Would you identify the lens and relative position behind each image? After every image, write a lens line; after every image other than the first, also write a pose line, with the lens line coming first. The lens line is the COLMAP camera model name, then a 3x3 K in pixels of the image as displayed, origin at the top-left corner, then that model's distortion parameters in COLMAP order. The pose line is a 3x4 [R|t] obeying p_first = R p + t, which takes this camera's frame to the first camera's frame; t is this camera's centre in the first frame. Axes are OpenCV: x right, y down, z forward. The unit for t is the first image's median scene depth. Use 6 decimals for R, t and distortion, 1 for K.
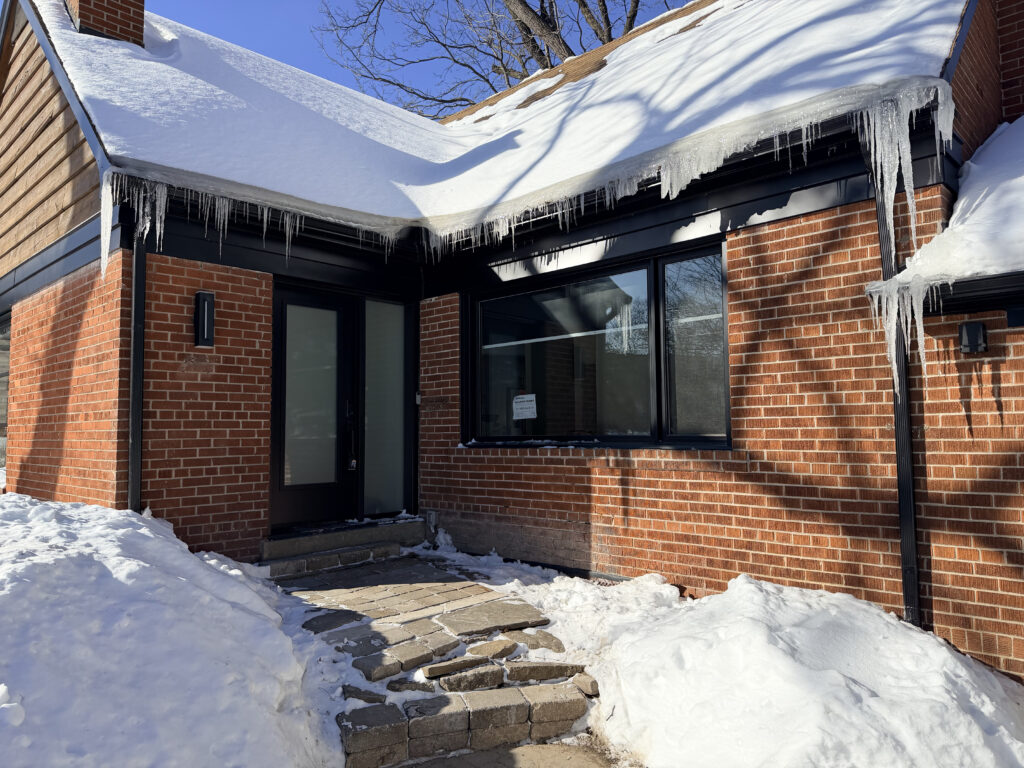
lens RADIAL K [[722.2, 0, 510.6], [0, 722.2, 383.8], [0, 0, 1]] dist [0.019562, -0.006701]
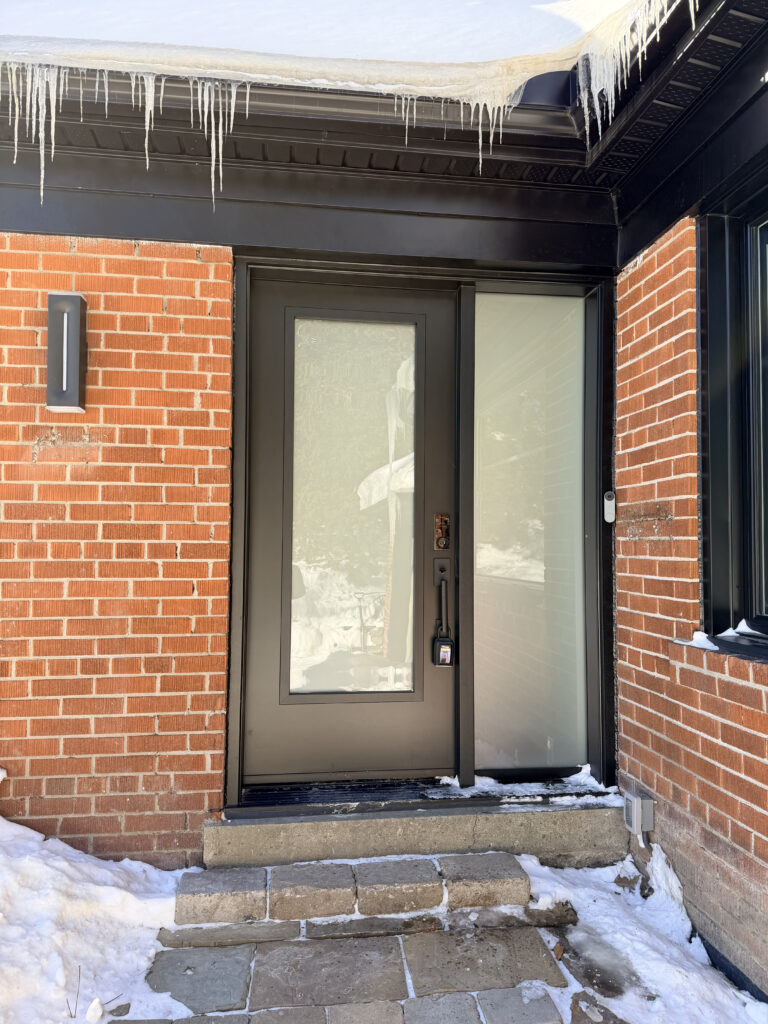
lens RADIAL K [[722.2, 0, 384.7], [0, 722.2, 511.4], [0, 0, 1]] dist [0.019562, -0.006701]
pose [[0.775801, -0.012810, -0.630847, 0.042181], [0.027899, 0.999513, 0.014013, 0.015171], [0.630360, -0.028471, 0.775781, 0.715237]]
